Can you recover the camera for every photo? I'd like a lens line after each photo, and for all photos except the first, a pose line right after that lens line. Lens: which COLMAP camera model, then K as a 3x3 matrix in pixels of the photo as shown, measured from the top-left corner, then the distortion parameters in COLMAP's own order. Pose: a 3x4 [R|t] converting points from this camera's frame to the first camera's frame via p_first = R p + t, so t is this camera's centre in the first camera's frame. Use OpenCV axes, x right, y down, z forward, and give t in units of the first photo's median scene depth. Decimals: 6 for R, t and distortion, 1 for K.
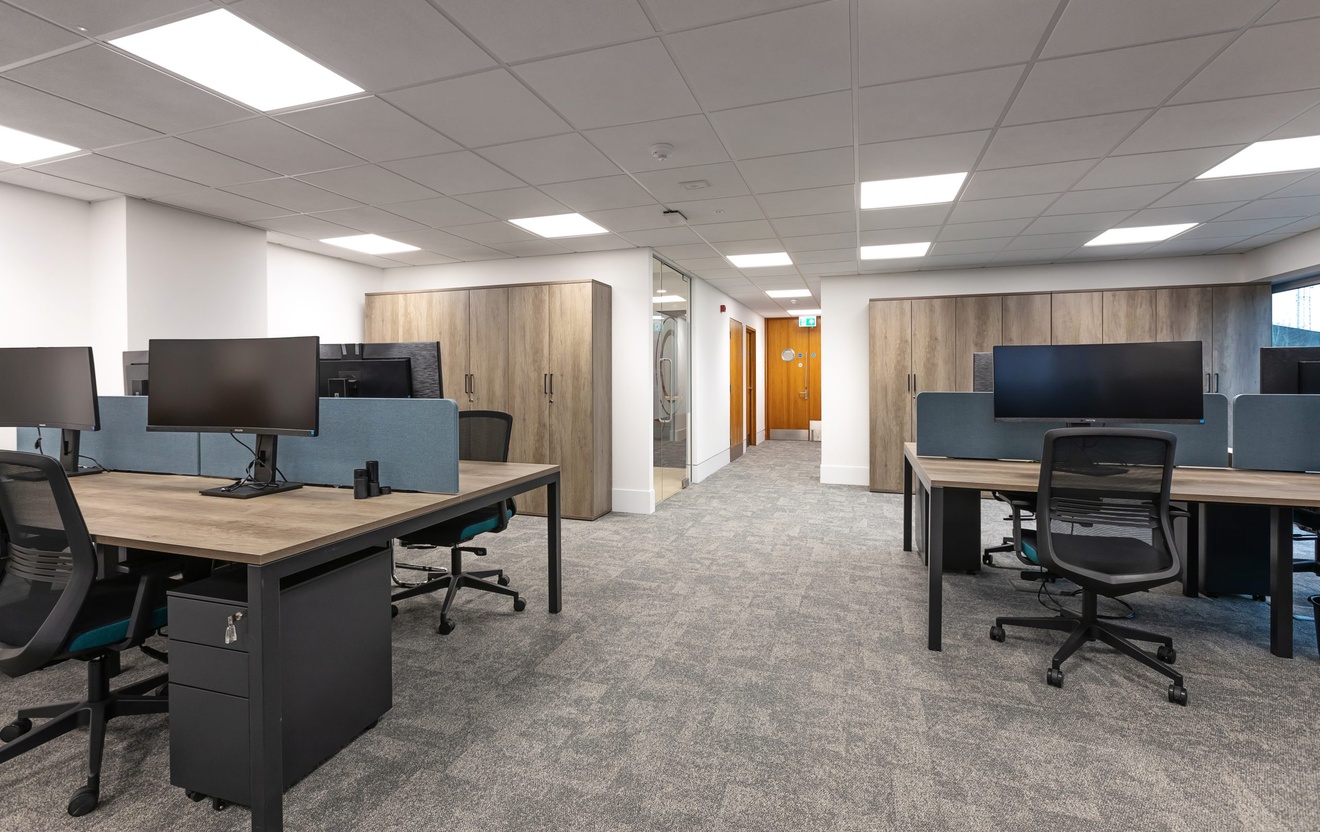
lens RADIAL K [[586.1, 0, 663.1], [0, 586.1, 394.3], [0, 0, 1]] dist [-0.000474, -0.000032]
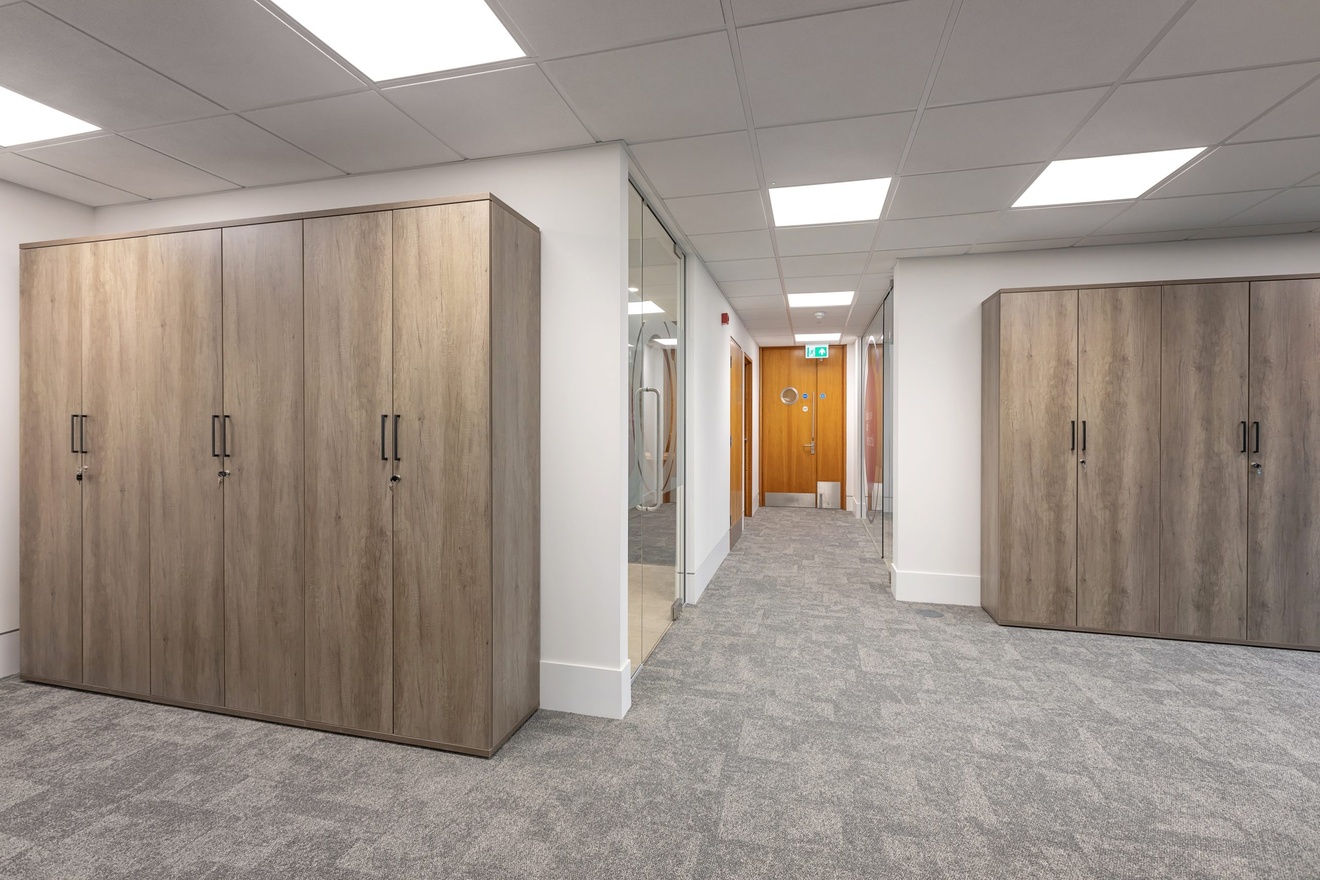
lens RADIAL K [[592.8, 0, 652.8], [0, 592.8, 440.6], [0, 0, 1]] dist [-0.000155, 0.000356]
pose [[0.998015, 0.003569, 0.062877, -0.025521], [-0.003508, 0.999993, -0.001067, -0.014105], [-0.062881, 0.000845, 0.998021, 0.486000]]
